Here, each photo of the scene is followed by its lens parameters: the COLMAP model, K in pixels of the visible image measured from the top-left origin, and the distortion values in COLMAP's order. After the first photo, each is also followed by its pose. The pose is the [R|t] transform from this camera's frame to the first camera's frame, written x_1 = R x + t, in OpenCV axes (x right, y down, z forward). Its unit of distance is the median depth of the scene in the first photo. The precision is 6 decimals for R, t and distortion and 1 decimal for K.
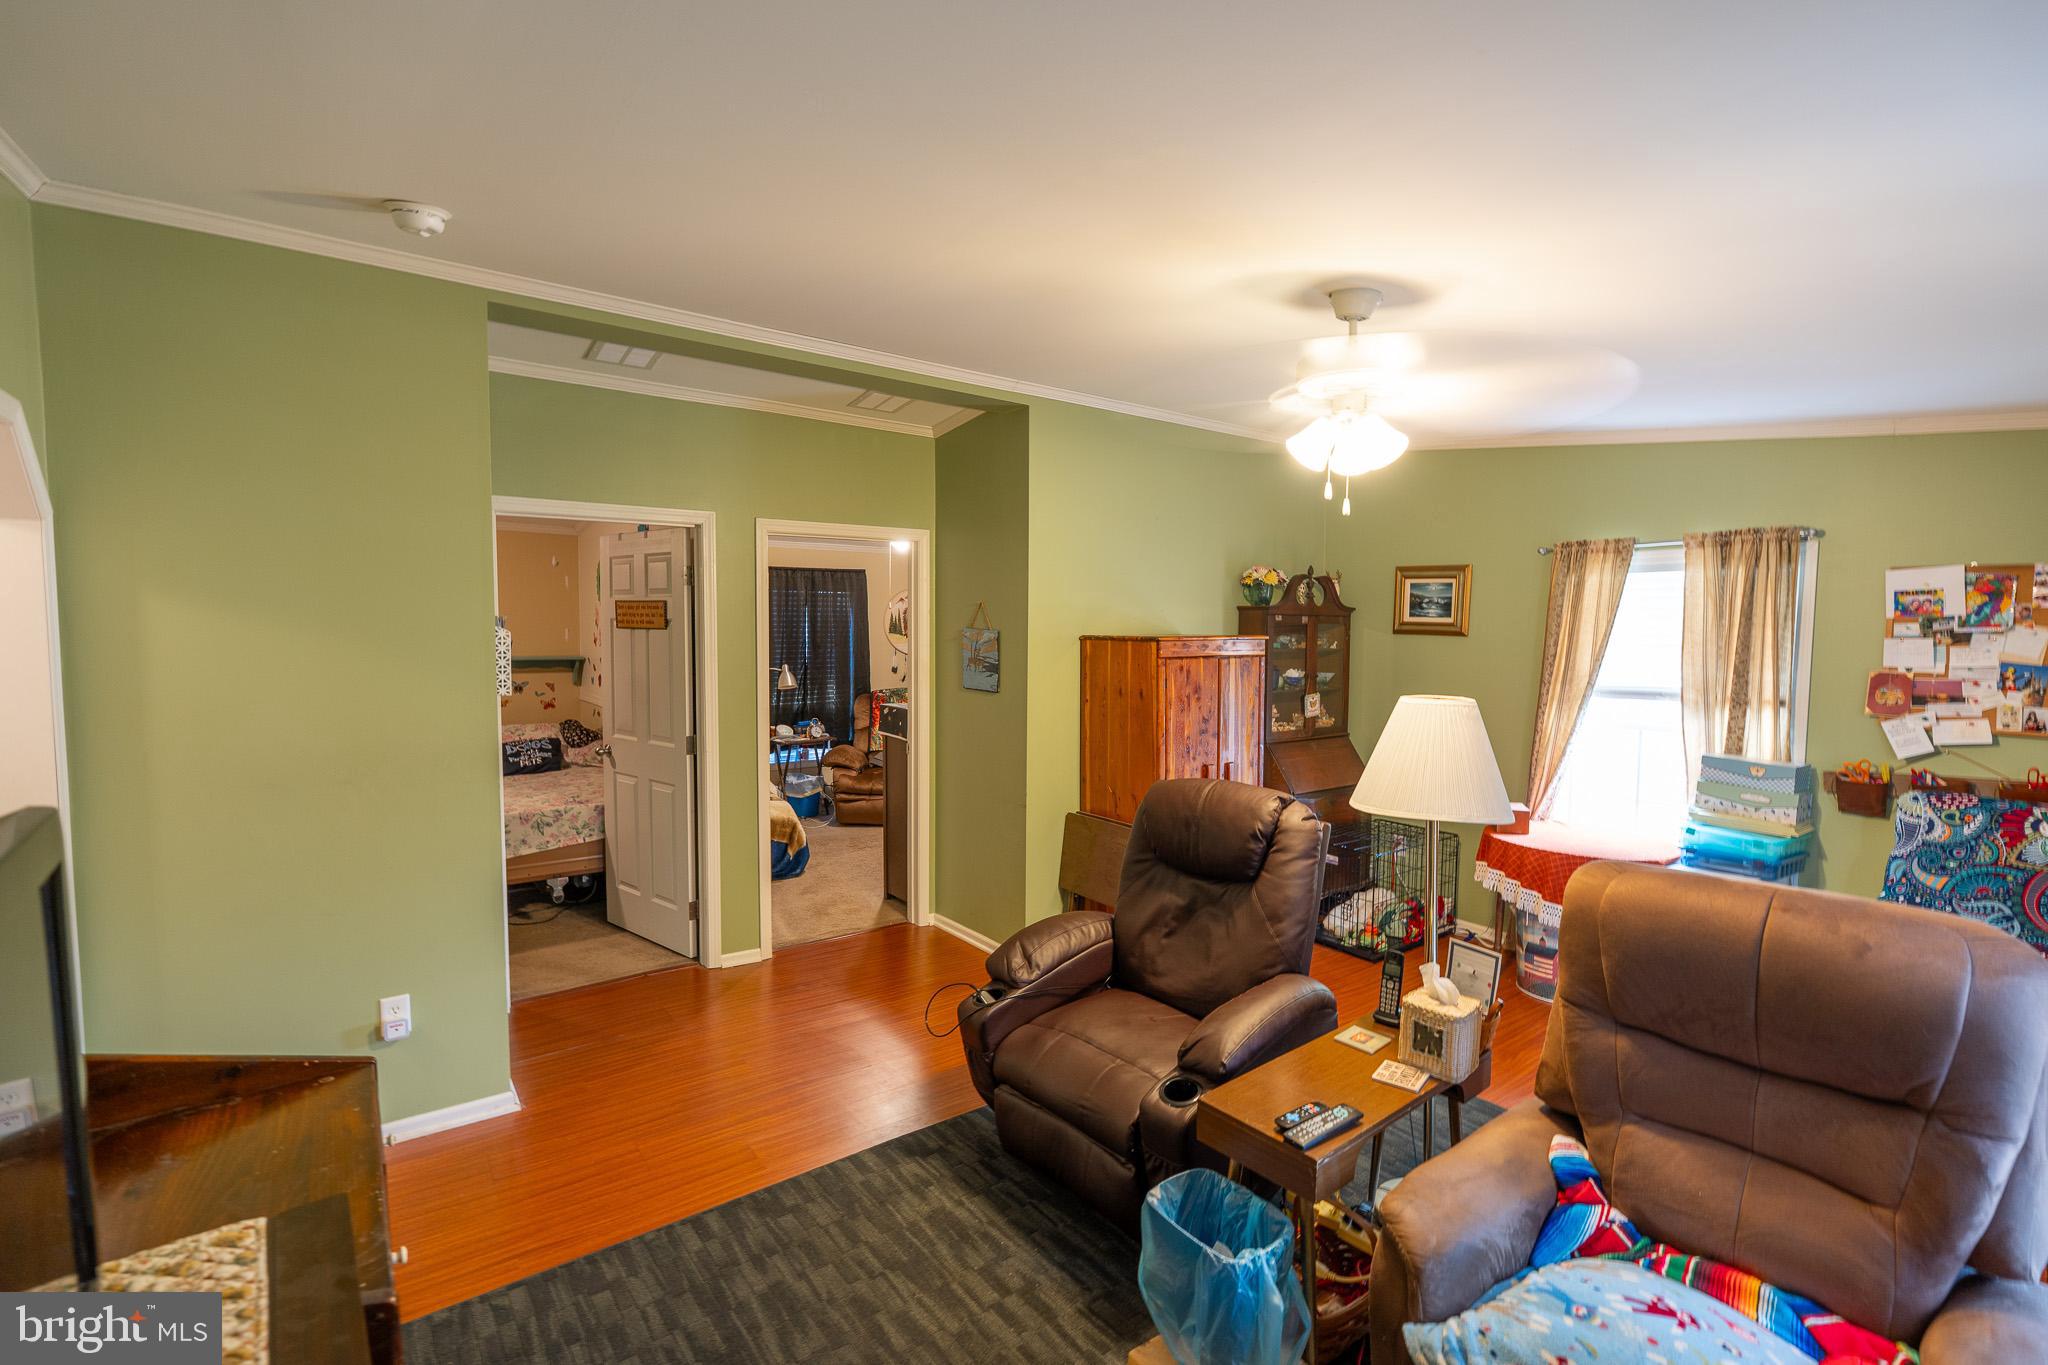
lens RADIAL K [[929.1, 0, 1026.5], [0, 929.1, 676.3], [0, 0, 1]] dist [-0.003626, 0.000209]
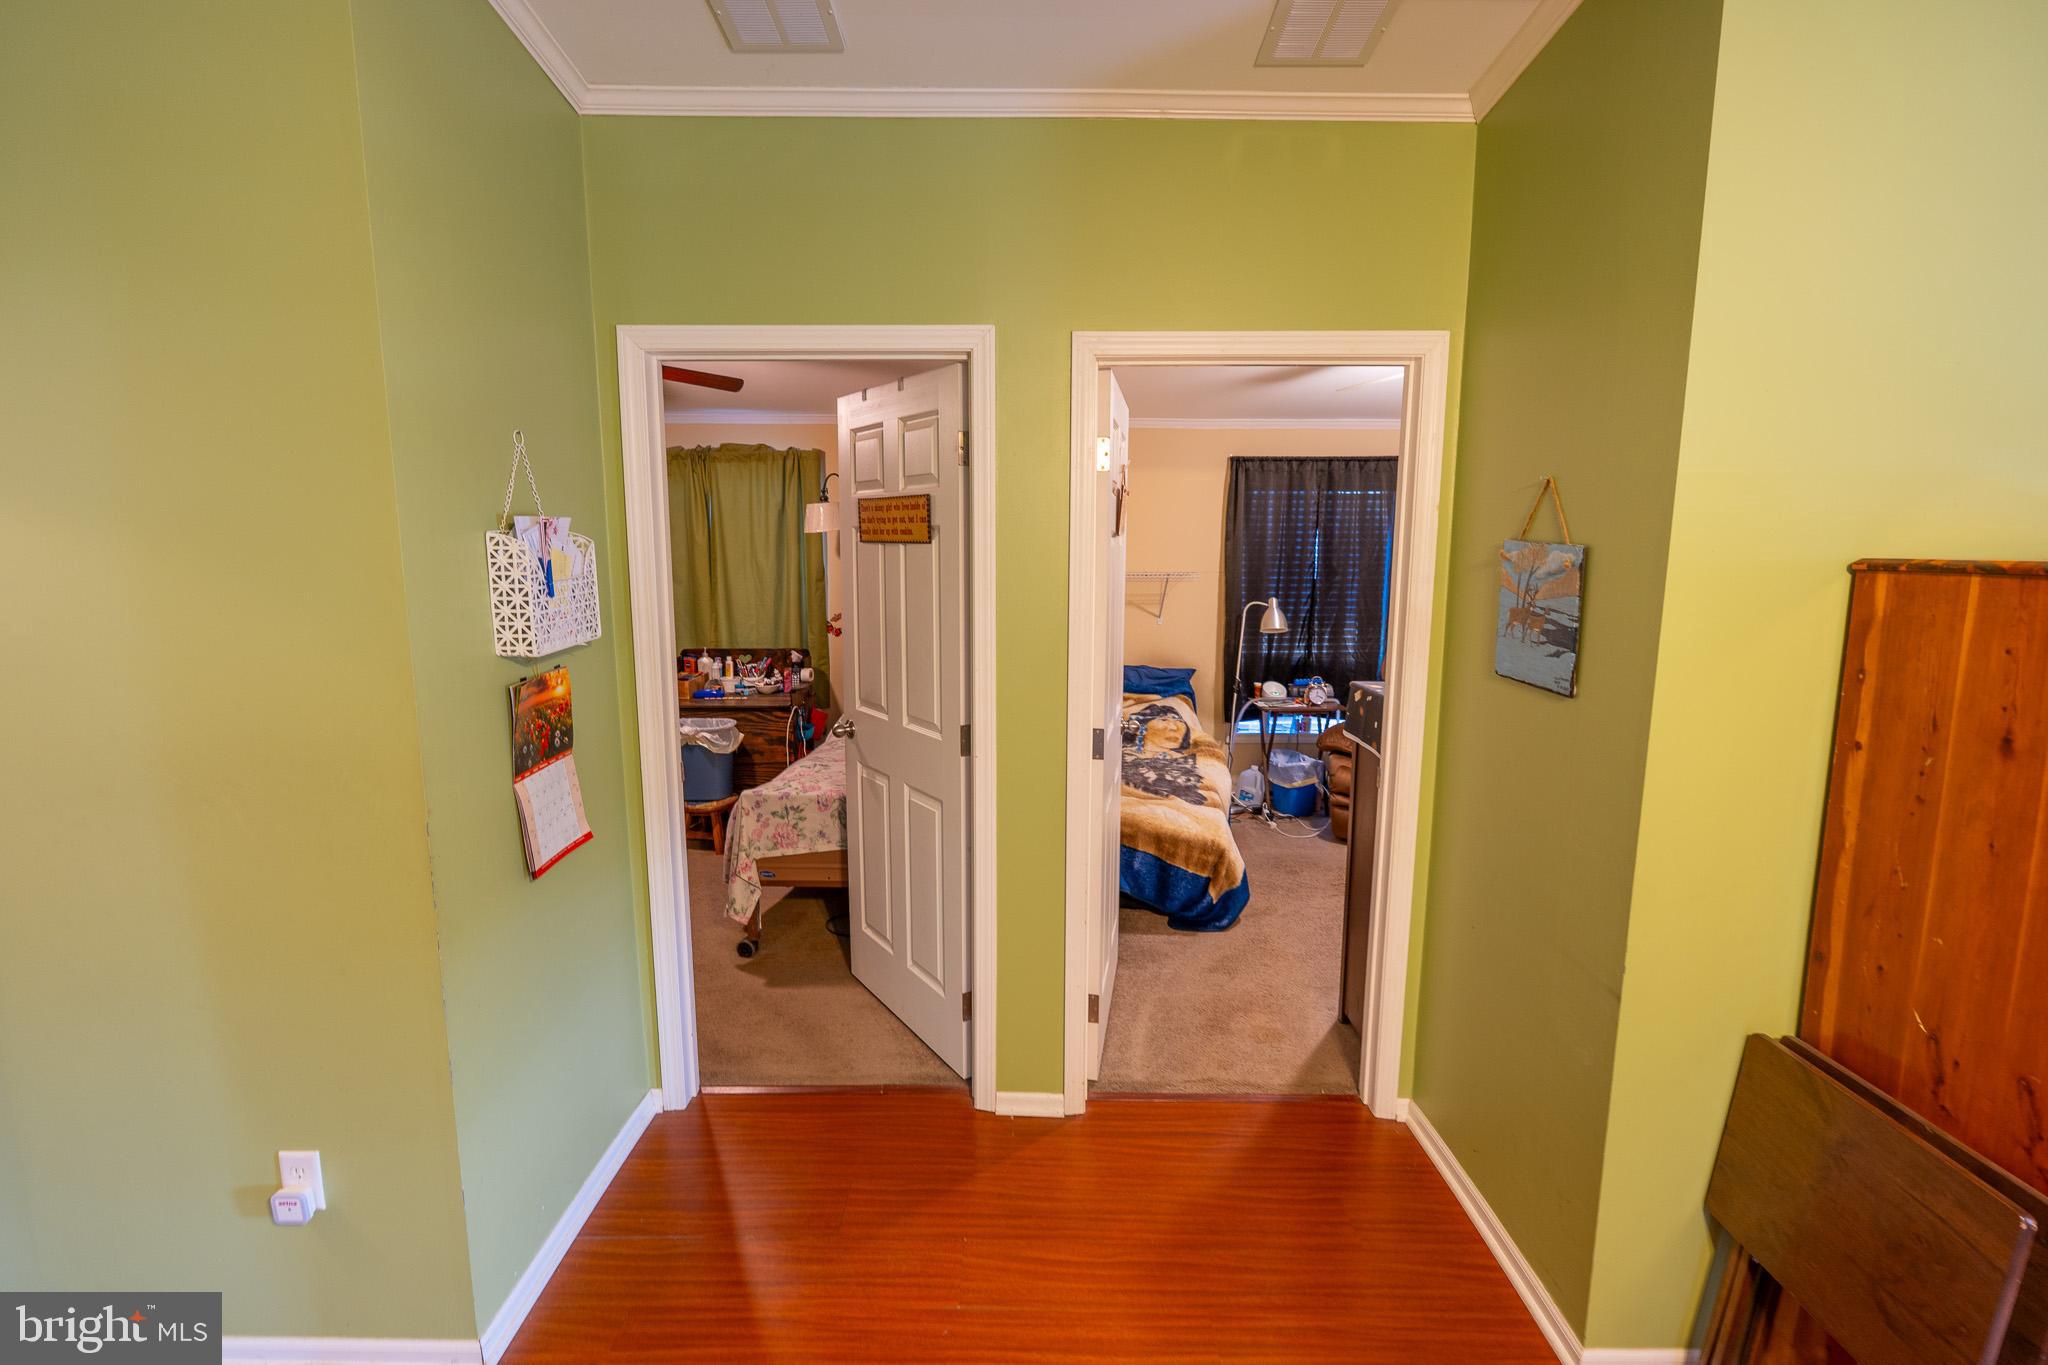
lens RADIAL K [[943.8, 0, 1022.5], [0, 943.8, 681.9], [0, 0, 1]] dist [-0.005950, 0.000764]
pose [[0.803254, 0.084589, -0.589599, 0.016480], [-0.032007, 0.994564, 0.099082, -0.020109], [0.594776, -0.060717, 0.801595, 0.457762]]
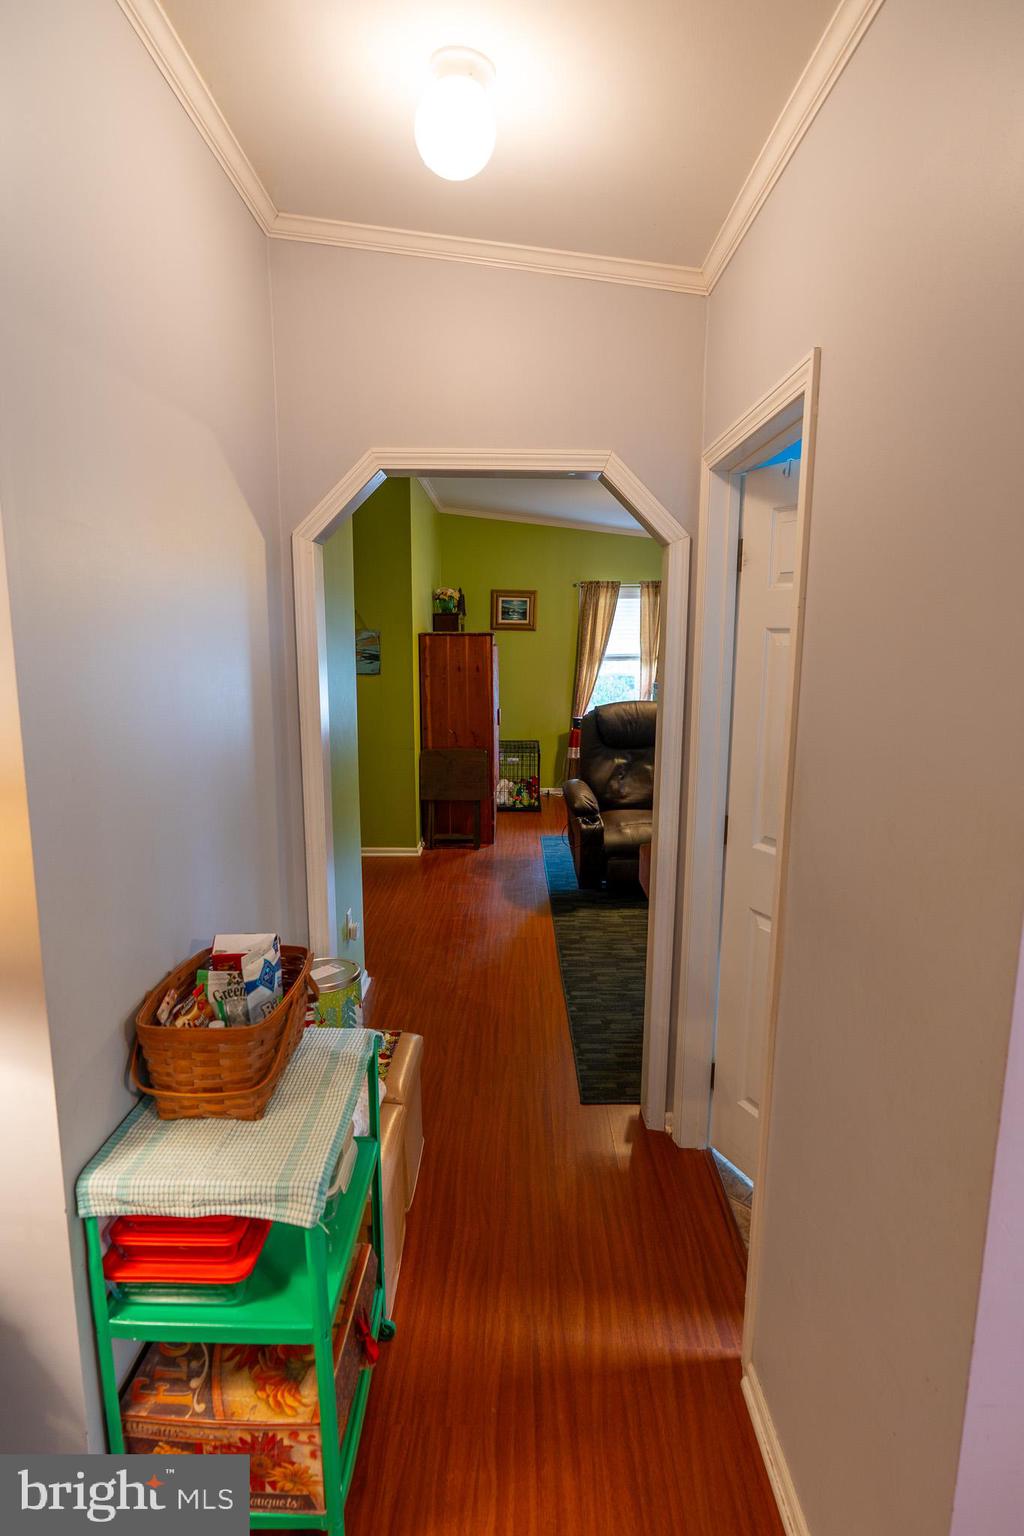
lens RADIAL K [[819.9, 0, 512.0], [0, 819.9, 768.0], [0, 0, 1]] dist [-0.044373, 0.000831]
pose [[0.603186, -0.143619, 0.784564, -0.803617], [0.049808, 0.988518, 0.142660, -0.008252], [-0.796044, -0.046973, 0.603414, 0.058941]]
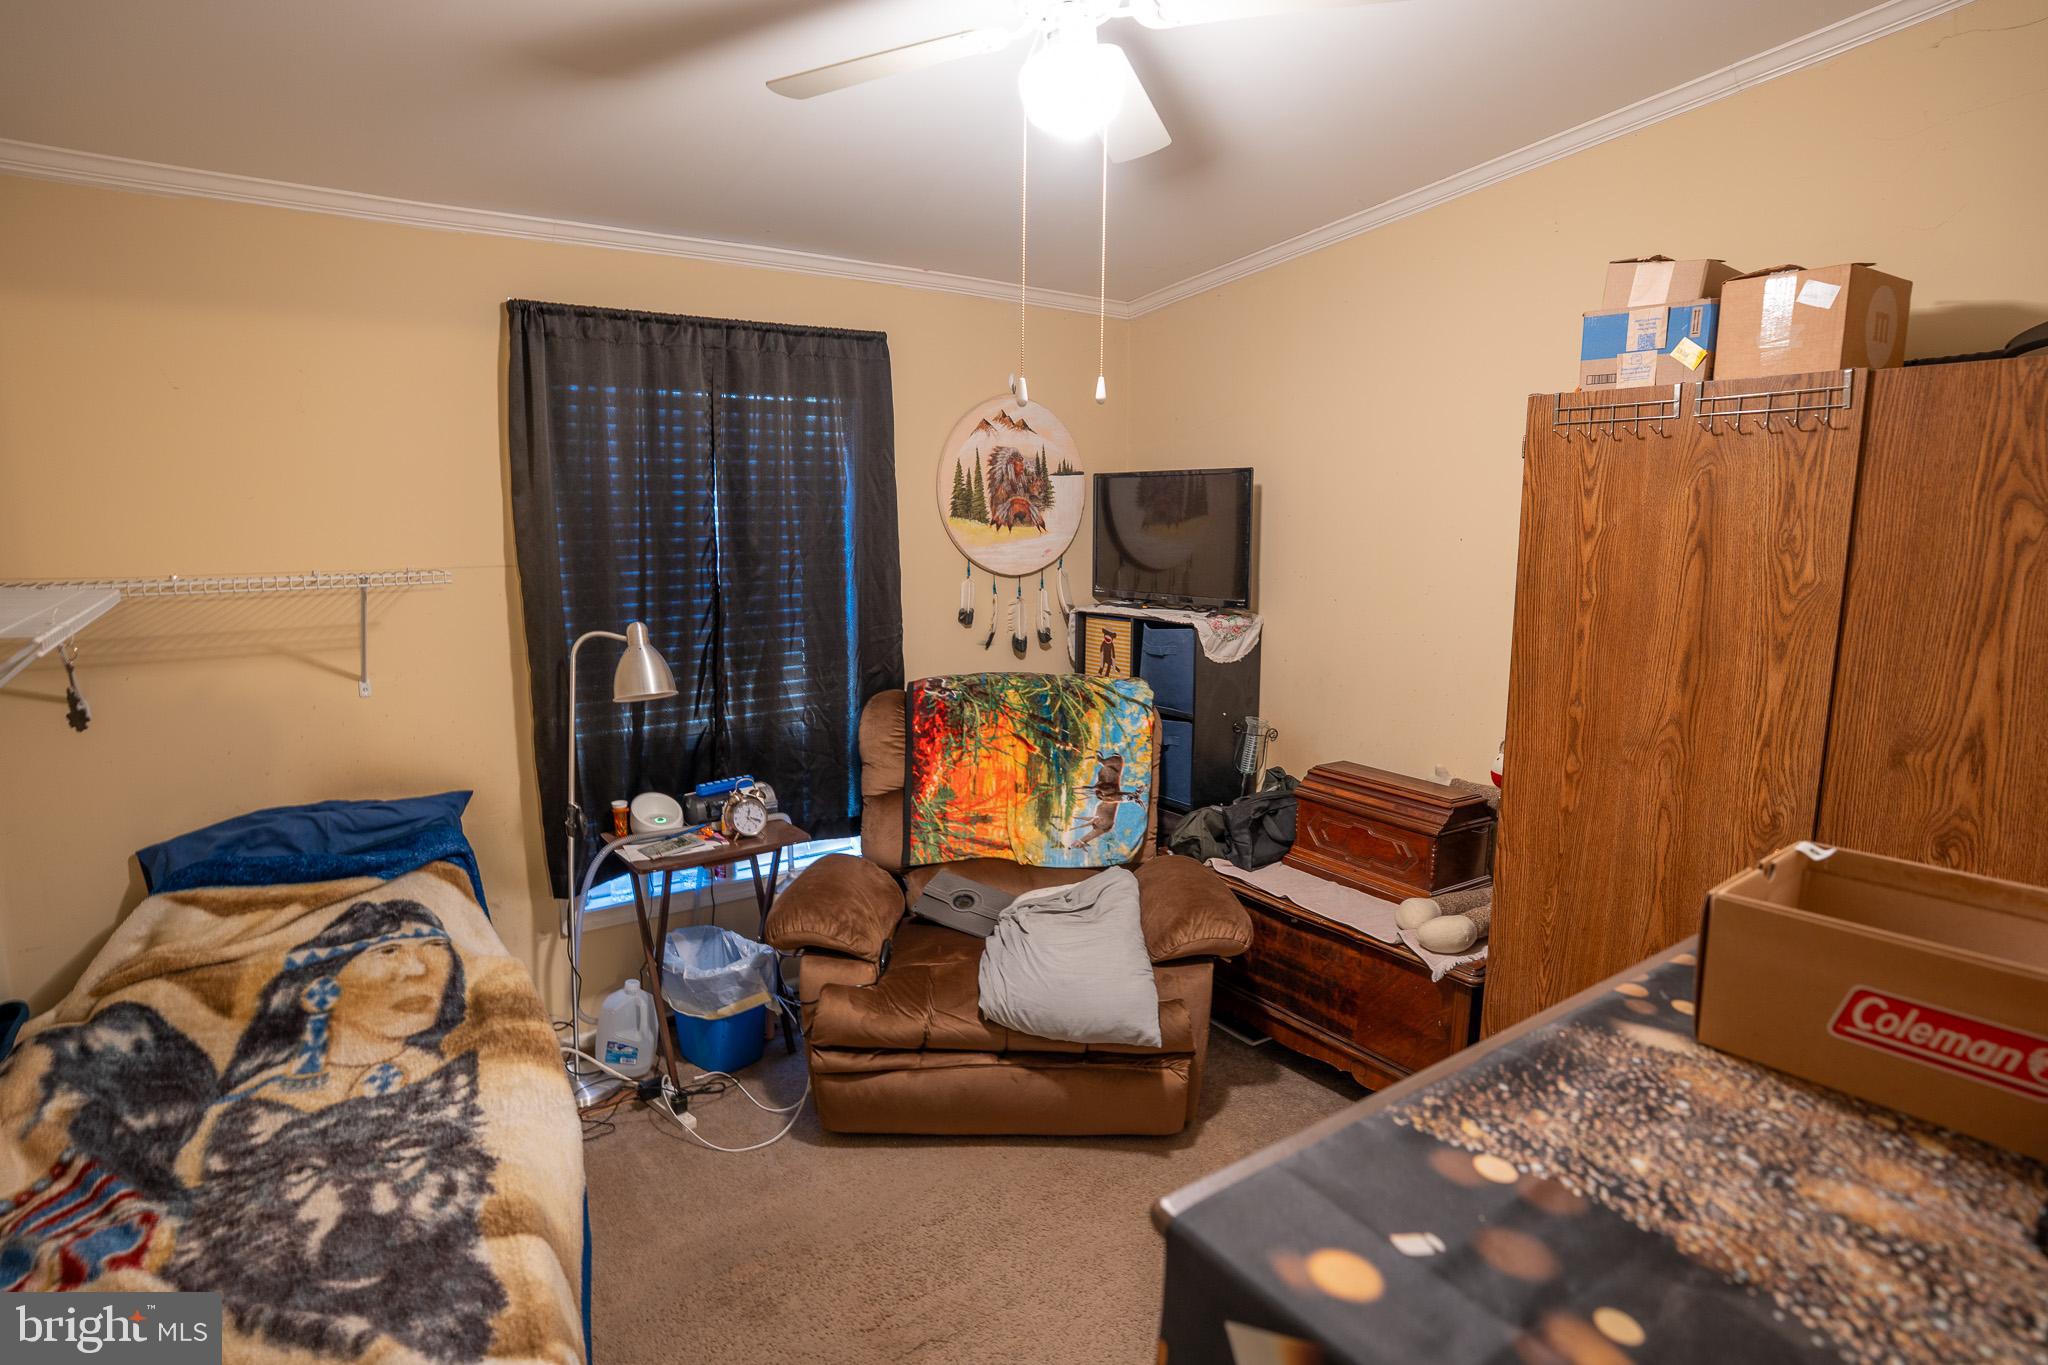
lens RADIAL K [[1093.2, 0, 1031.6], [0, 1093.2, 675.7], [0, 0, 1]] dist [-0.044373, 0.000831]
pose [[0.999806, -0.001814, -0.019635, -0.176315], [0.003683, 0.995415, 0.095584, -0.041541], [0.019372, -0.095638, 0.995228, 0.927446]]
